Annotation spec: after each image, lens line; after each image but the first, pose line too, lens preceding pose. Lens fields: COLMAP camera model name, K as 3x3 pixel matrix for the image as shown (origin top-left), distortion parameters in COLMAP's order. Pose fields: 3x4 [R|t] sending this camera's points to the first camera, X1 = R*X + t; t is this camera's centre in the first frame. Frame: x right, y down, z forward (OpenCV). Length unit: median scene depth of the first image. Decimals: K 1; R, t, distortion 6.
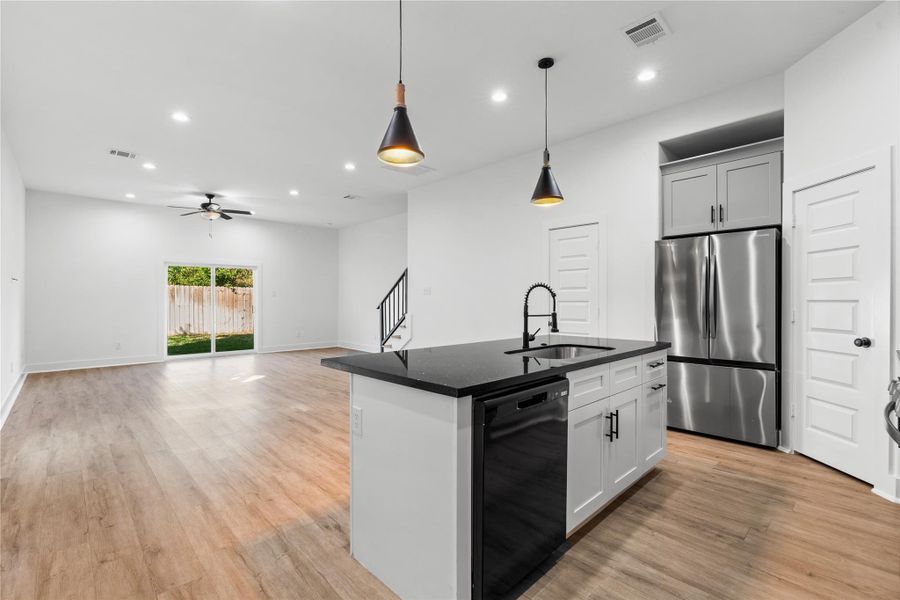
lens RADIAL K [[406.5, 0, 446.5], [0, 406.5, 298.6], [0, 0, 1]] dist [-0.003846, -0.000218]
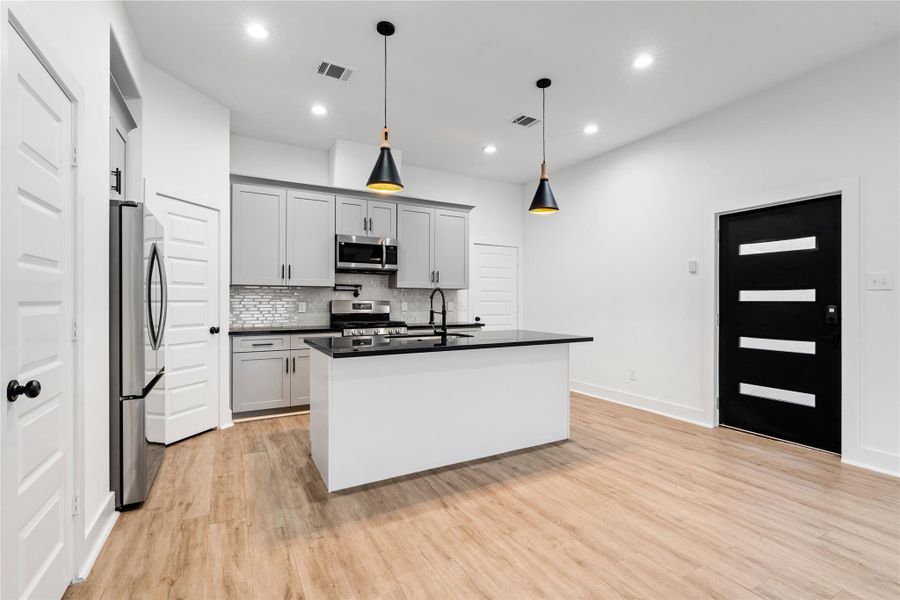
lens RADIAL K [[406.5, 0, 453.0], [0, 406.5, 300.4], [0, 0, 1]] dist [-0.003846, -0.000218]
pose [[-0.970874, -0.000969, 0.239587, -0.123999], [-0.002727, 0.999972, -0.007009, 0.011716], [-0.239573, -0.007458, -0.970850, 2.186821]]
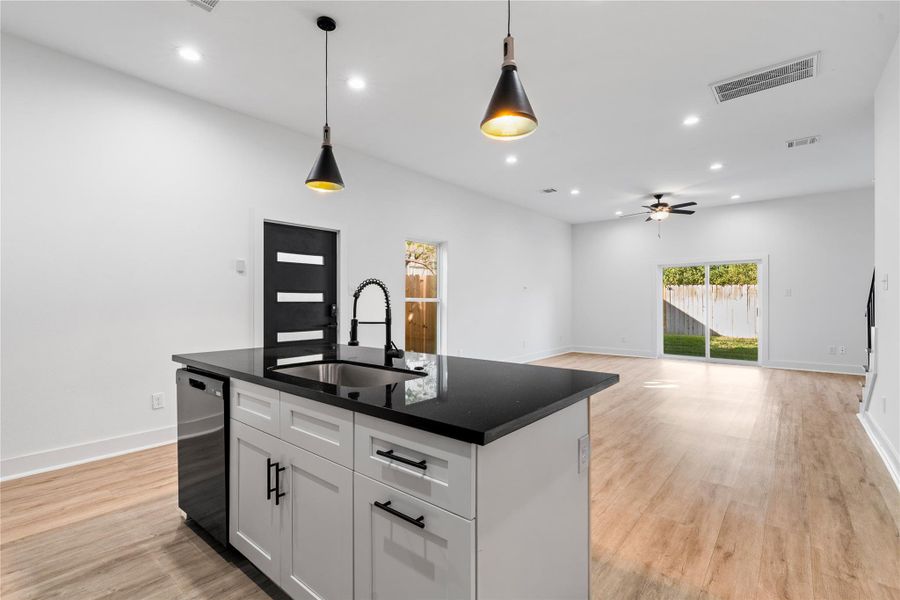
lens RADIAL K [[406.5, 0, 448.2], [0, 406.5, 301.2], [0, 0, 1]] dist [-0.003846, -0.000218]
pose [[0.116983, -0.000202, -0.993134, 0.963228], [0.005290, 0.999986, 0.000420, 0.002383], [0.993120, -0.005303, 0.116982, 1.027387]]
